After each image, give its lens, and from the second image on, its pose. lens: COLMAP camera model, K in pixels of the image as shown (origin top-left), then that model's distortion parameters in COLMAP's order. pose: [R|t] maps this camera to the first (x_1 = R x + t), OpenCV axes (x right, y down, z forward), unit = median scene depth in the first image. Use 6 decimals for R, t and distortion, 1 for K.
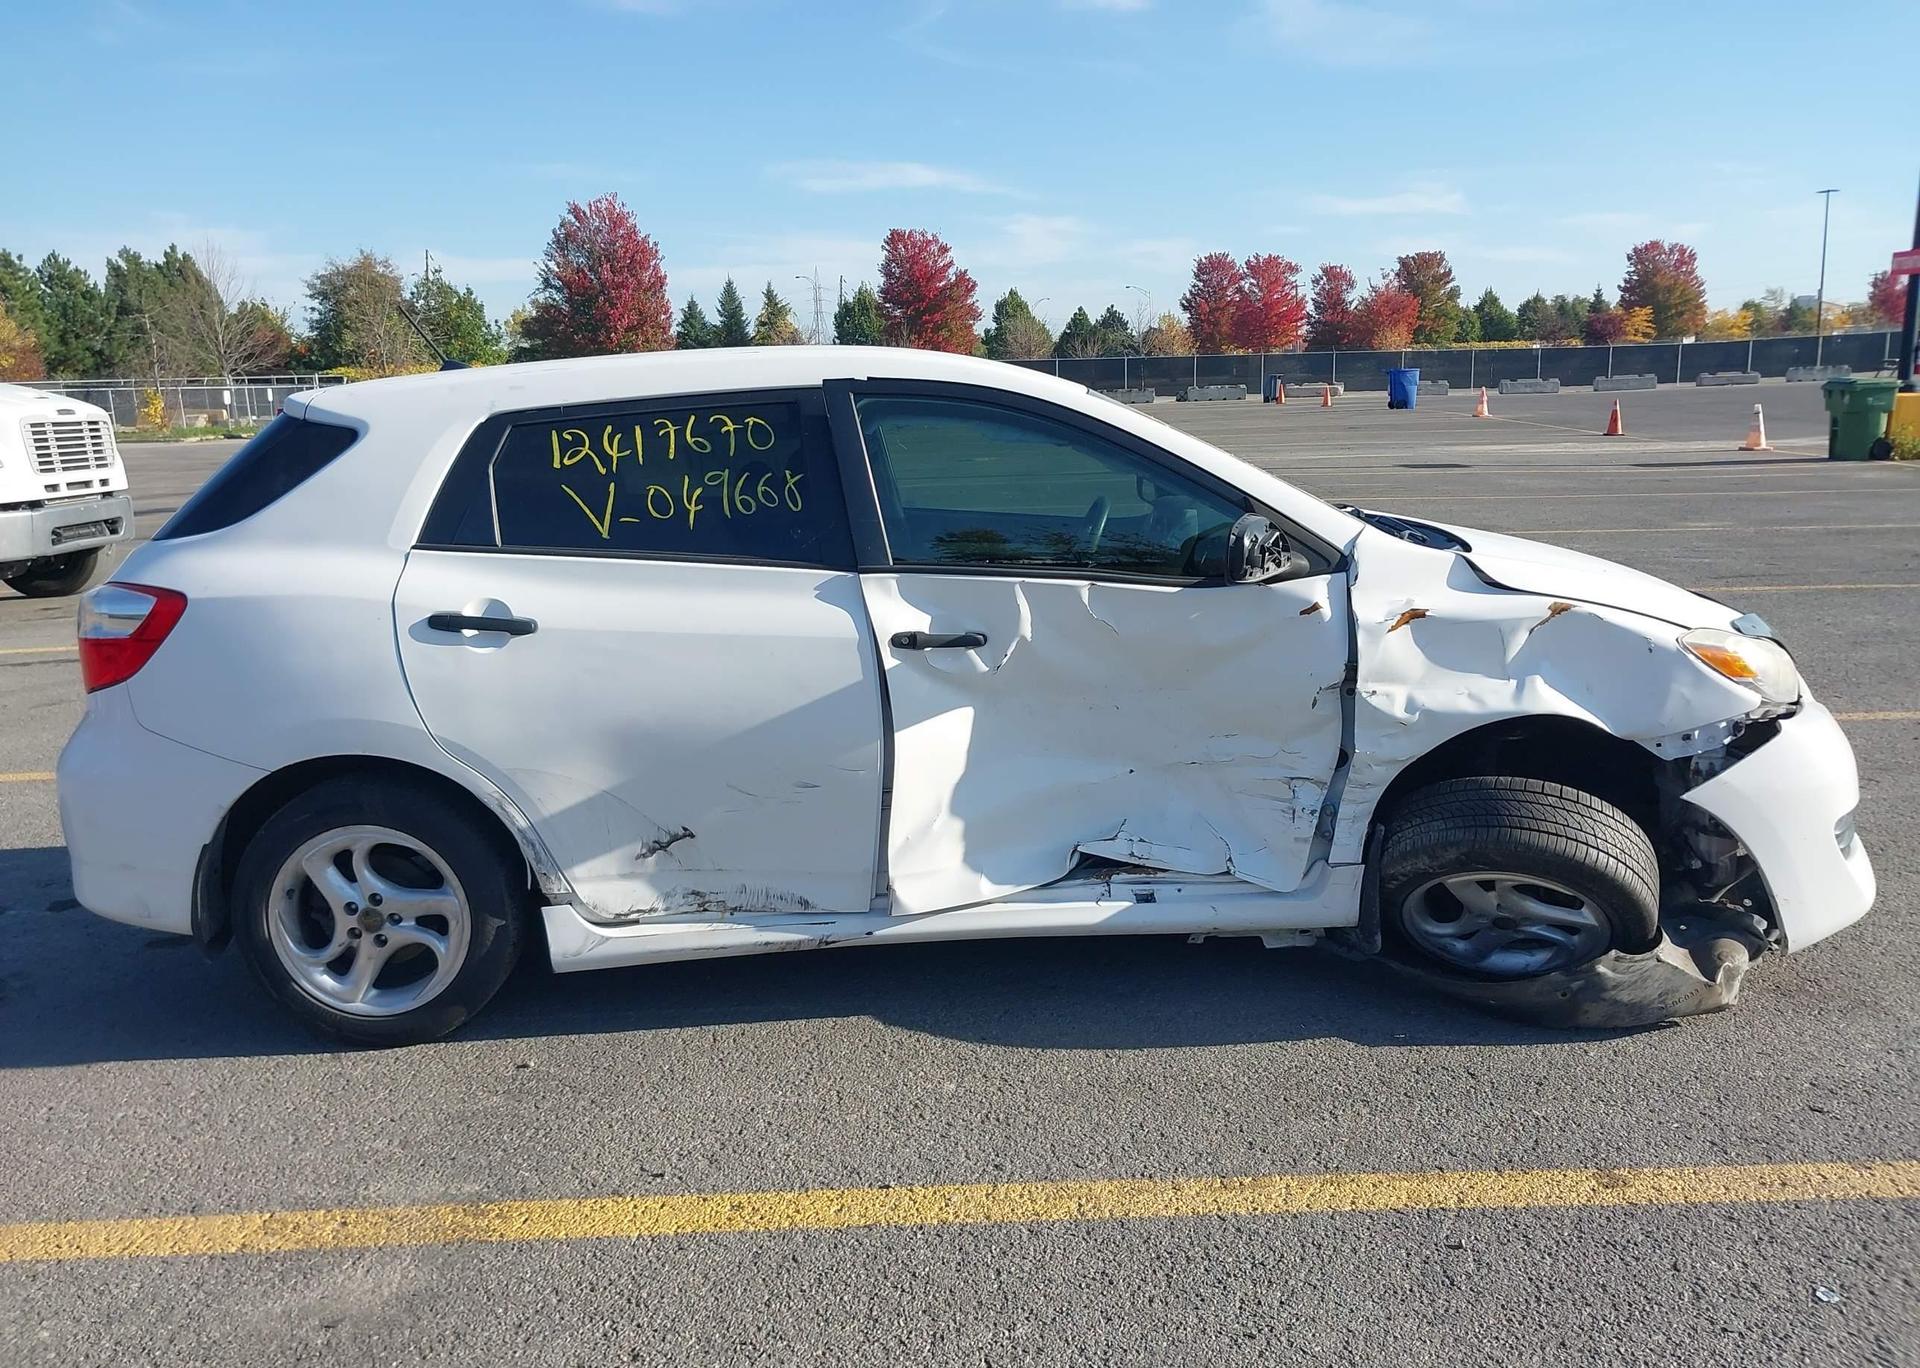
lens RADIAL K [[1511.2, 0, 972.1], [0, 1511.2, 668.2], [0, 0, 1]] dist [0.073454, -0.132280]
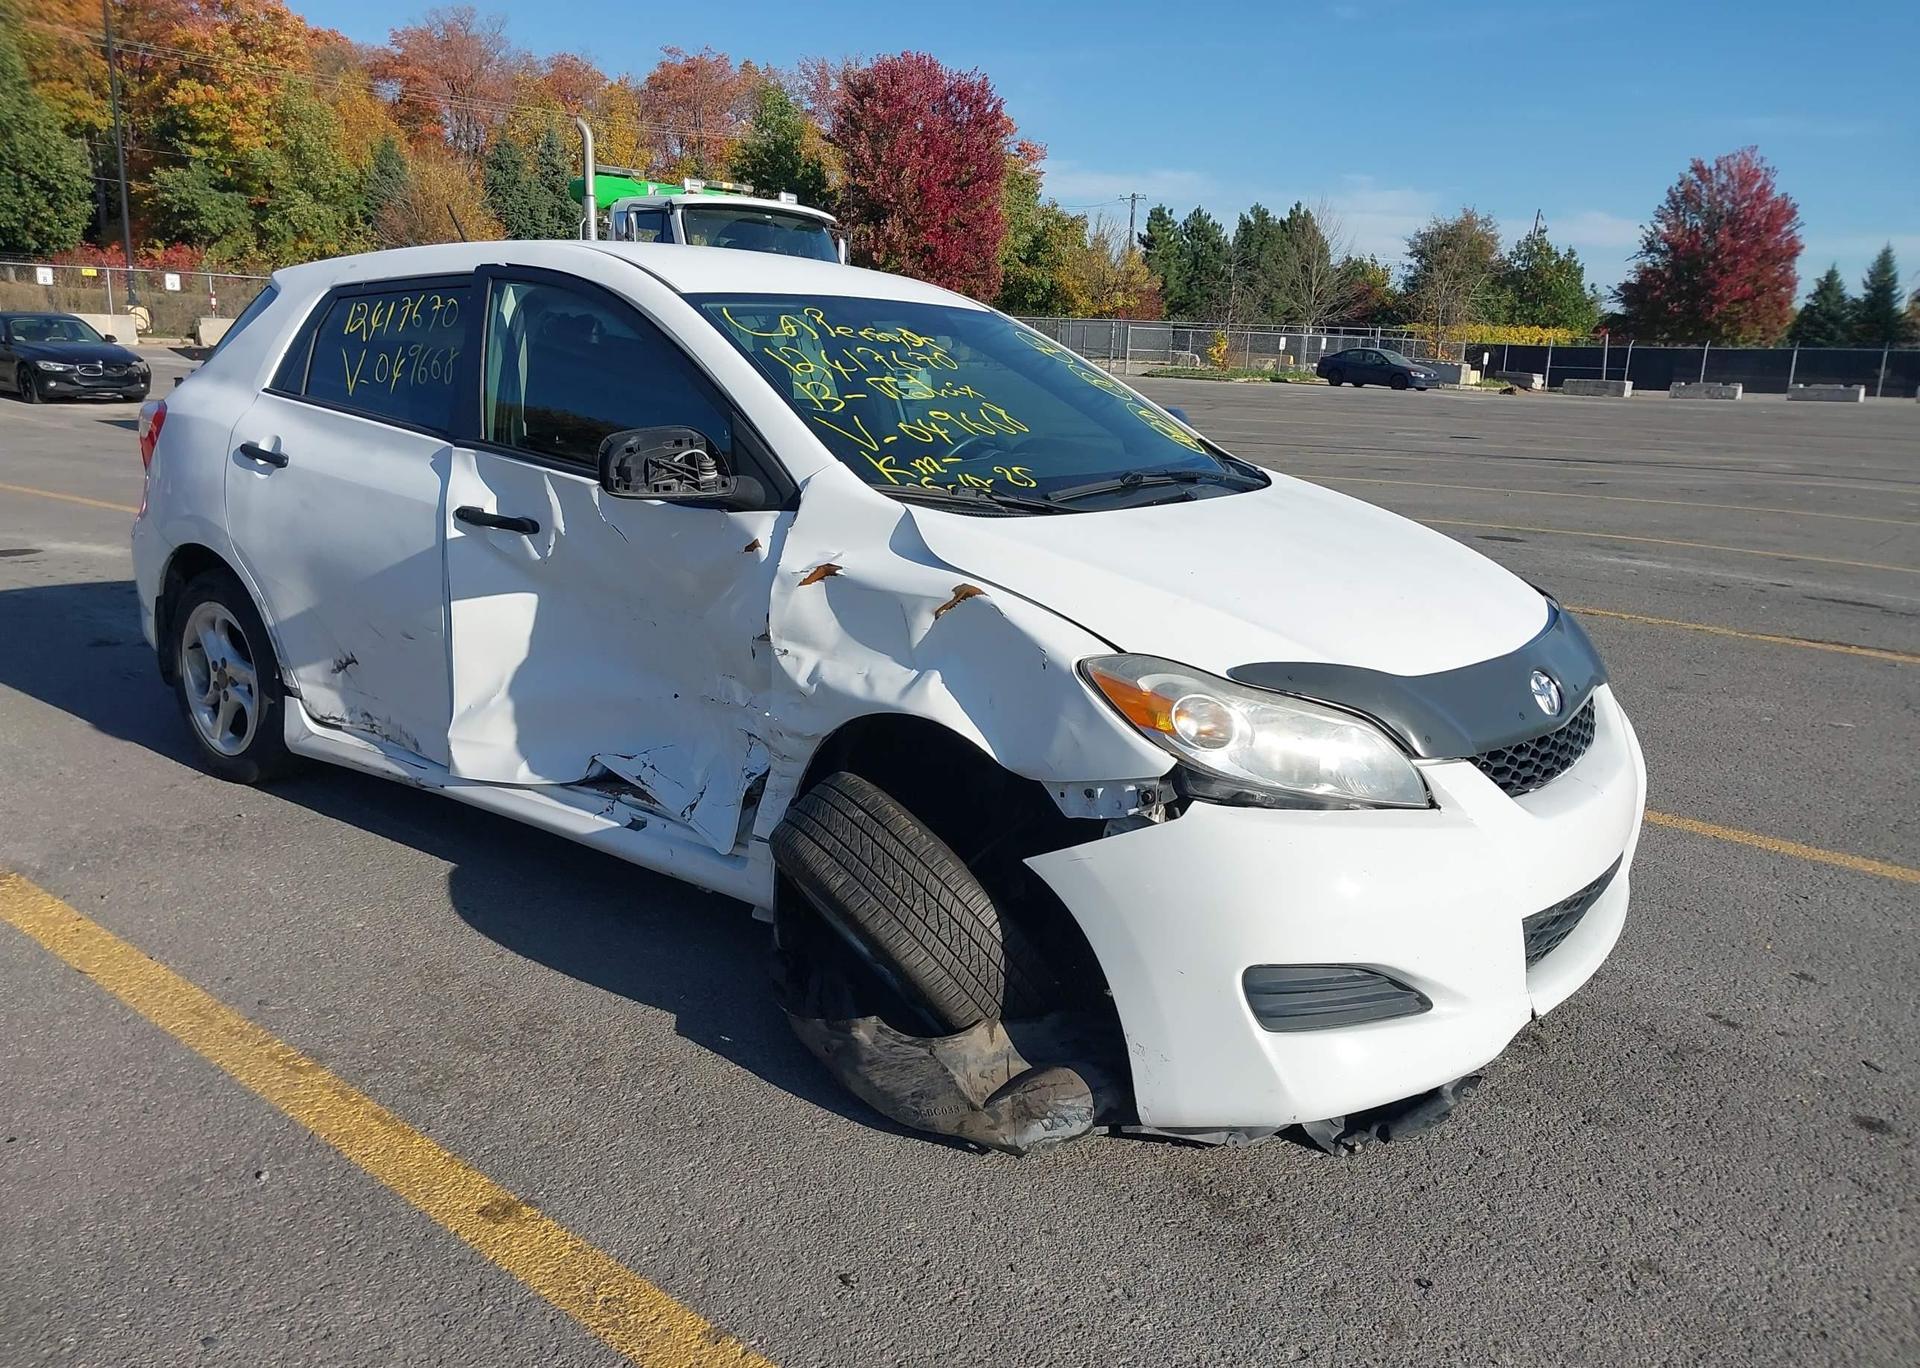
lens RADIAL K [[1522.6, 0, 960.0], [0, 1522.6, 684.0], [0, 0, 1]] dist [0.010764, -0.000392]
pose [[0.759255, 0.202391, -0.618522, 0.870413], [-0.182418, 0.978498, 0.096257, -0.066809], [0.624704, 0.039746, 0.779849, 0.385311]]
